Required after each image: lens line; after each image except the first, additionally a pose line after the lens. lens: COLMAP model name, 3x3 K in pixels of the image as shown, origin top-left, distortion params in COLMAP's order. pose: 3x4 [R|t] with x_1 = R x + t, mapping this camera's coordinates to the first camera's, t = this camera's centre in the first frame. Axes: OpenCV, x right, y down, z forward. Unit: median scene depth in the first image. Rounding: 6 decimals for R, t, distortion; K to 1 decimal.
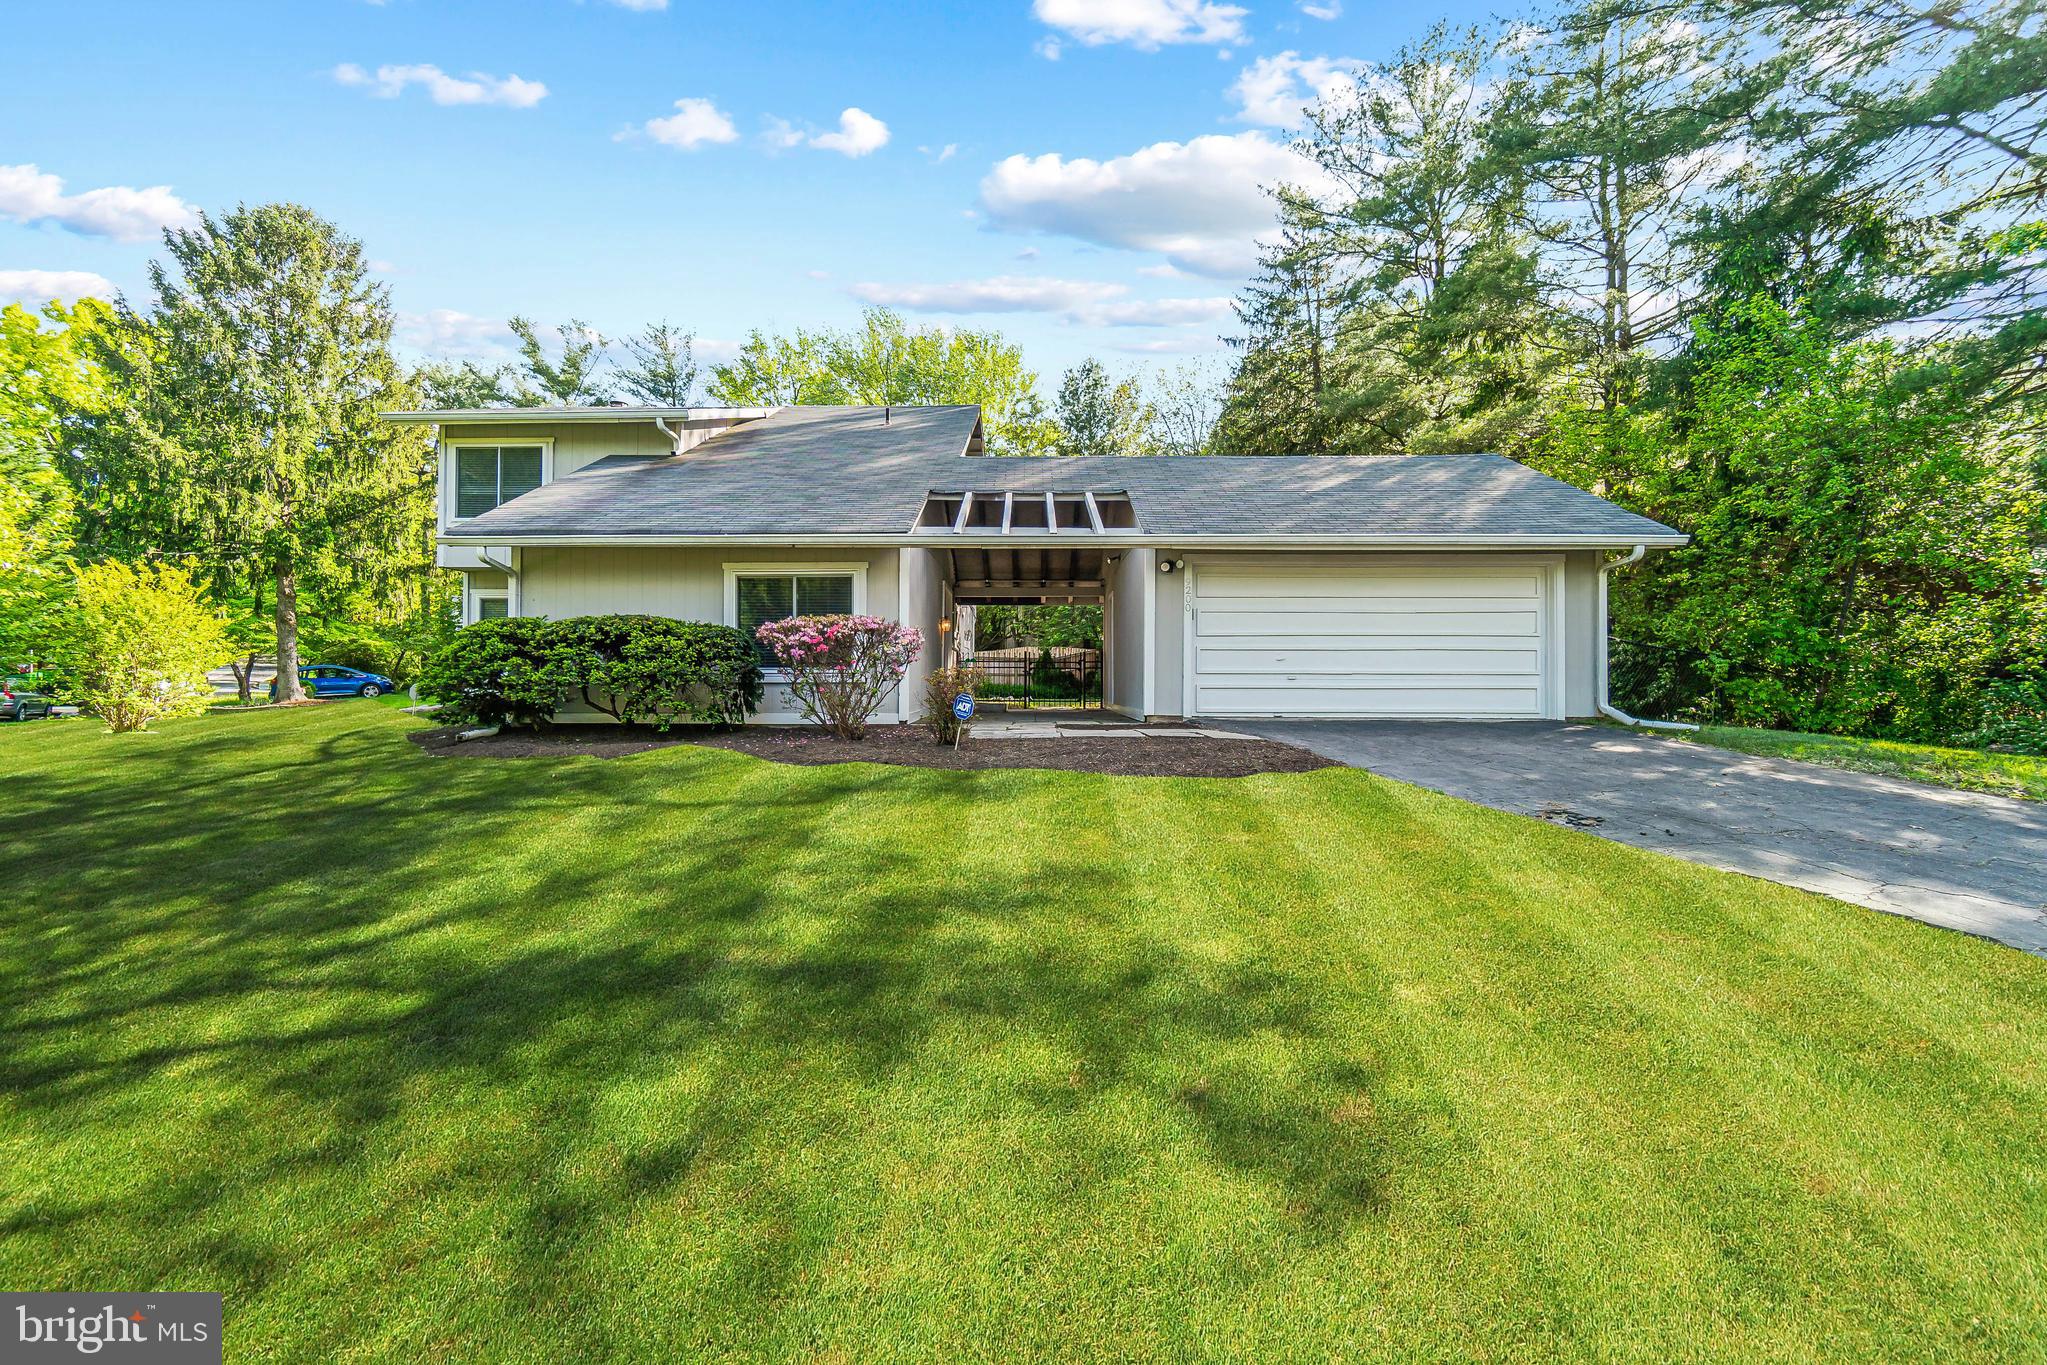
lens RADIAL K [[888.1, 0, 1024.8], [0, 888.1, 682.6], [0, 0, 1]] dist [0.001721, 0.000172]
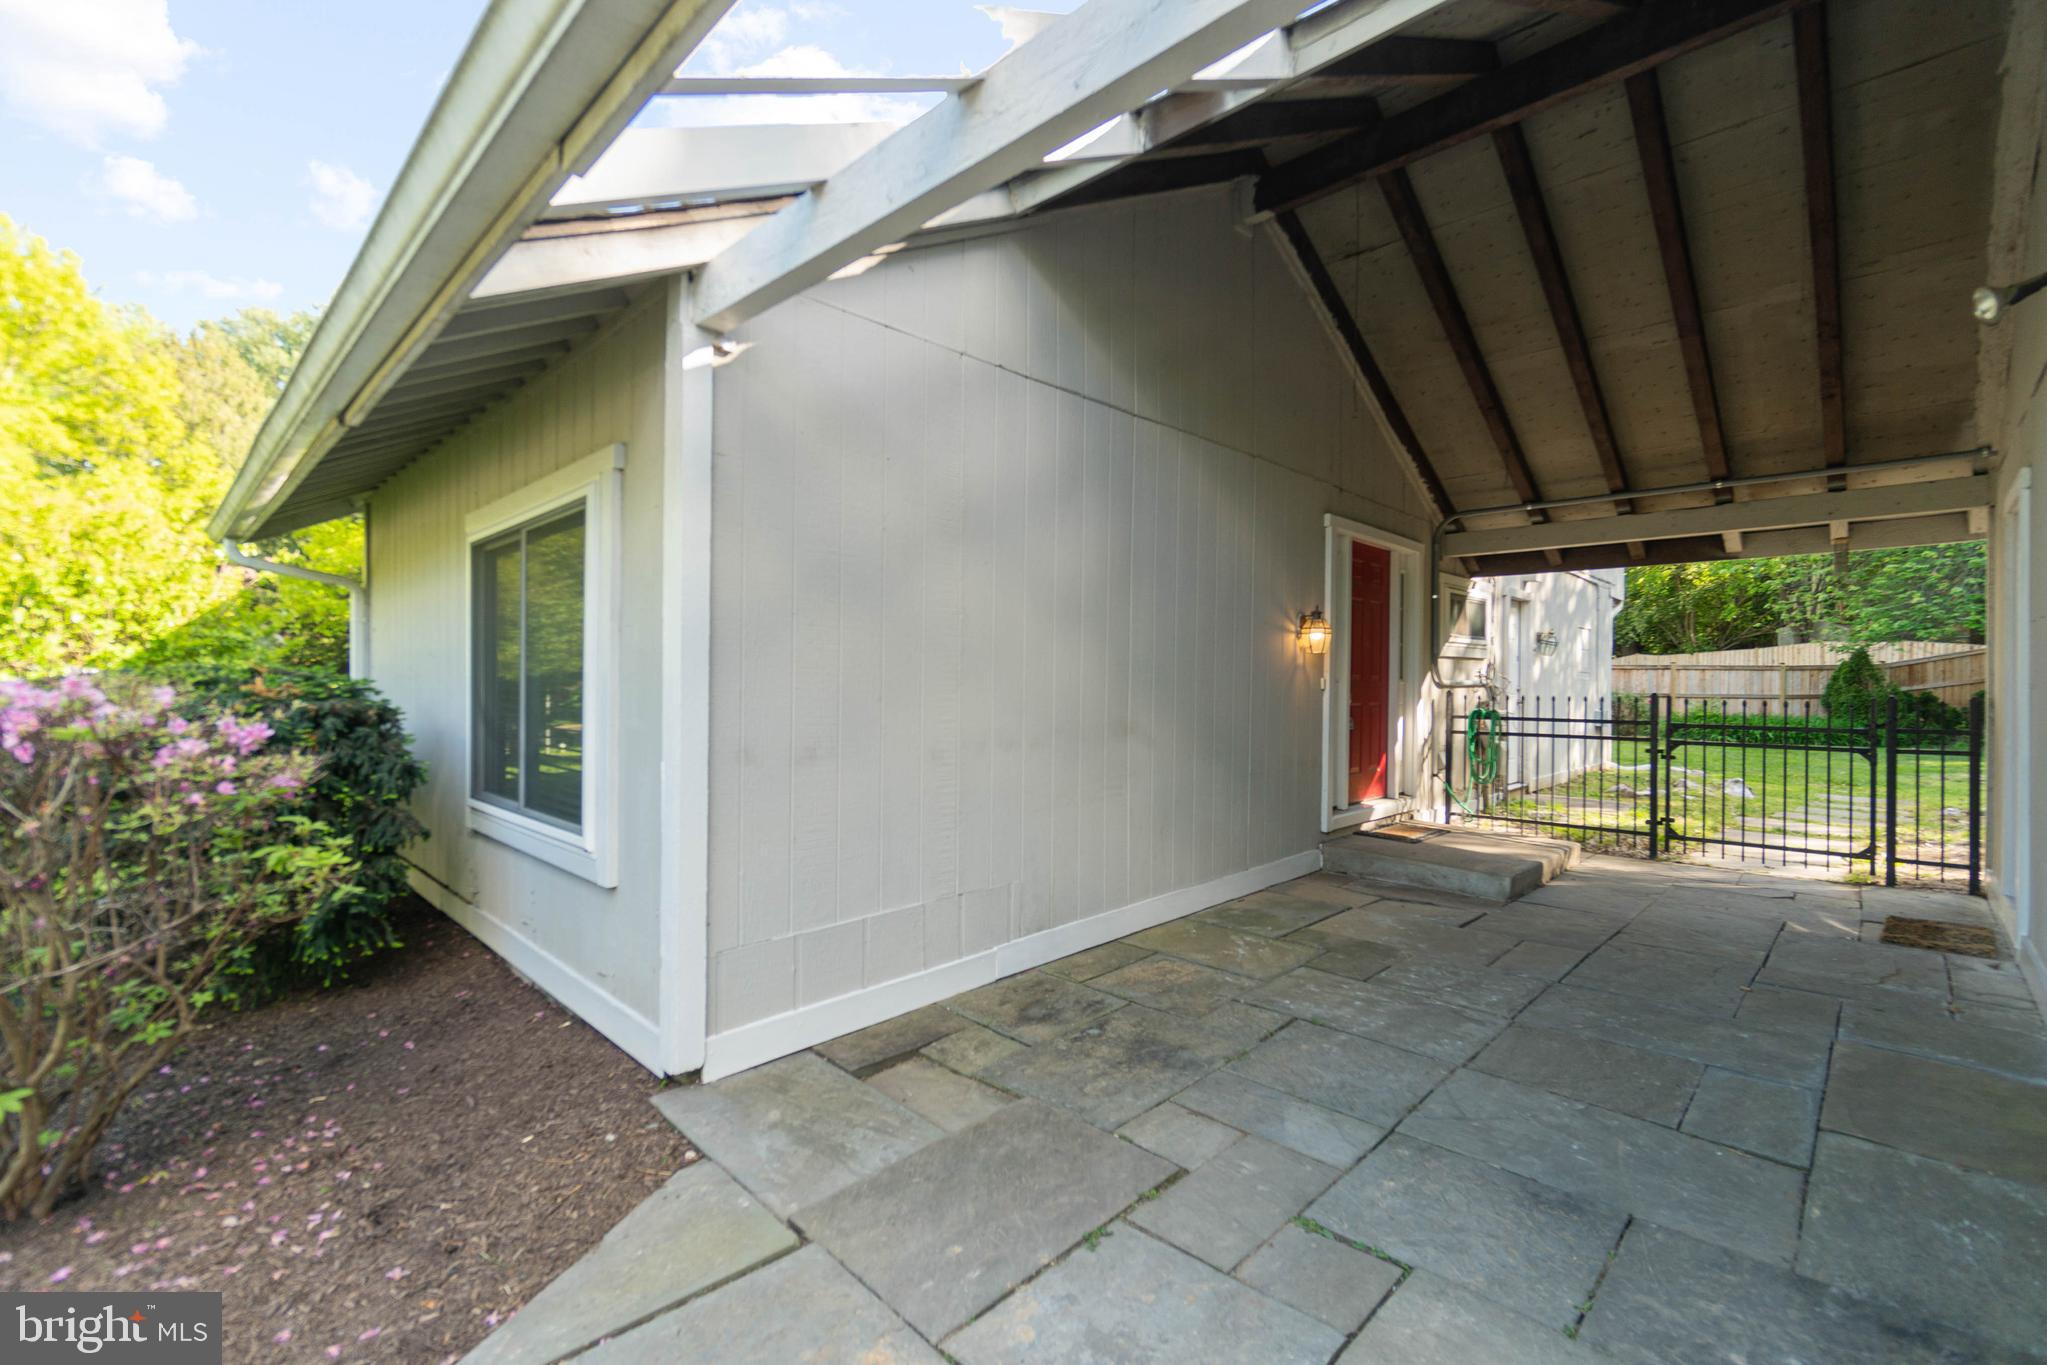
lens RADIAL K [[888.1, 0, 1020.3], [0, 888.1, 683.0], [0, 0, 1]] dist [0.001721, 0.000172]
pose [[0.722234, -0.001068, -0.691648, 0.059842], [0.002856, 0.999995, 0.001437, -0.039454], [0.691643, -0.003013, 0.722233, 0.555236]]
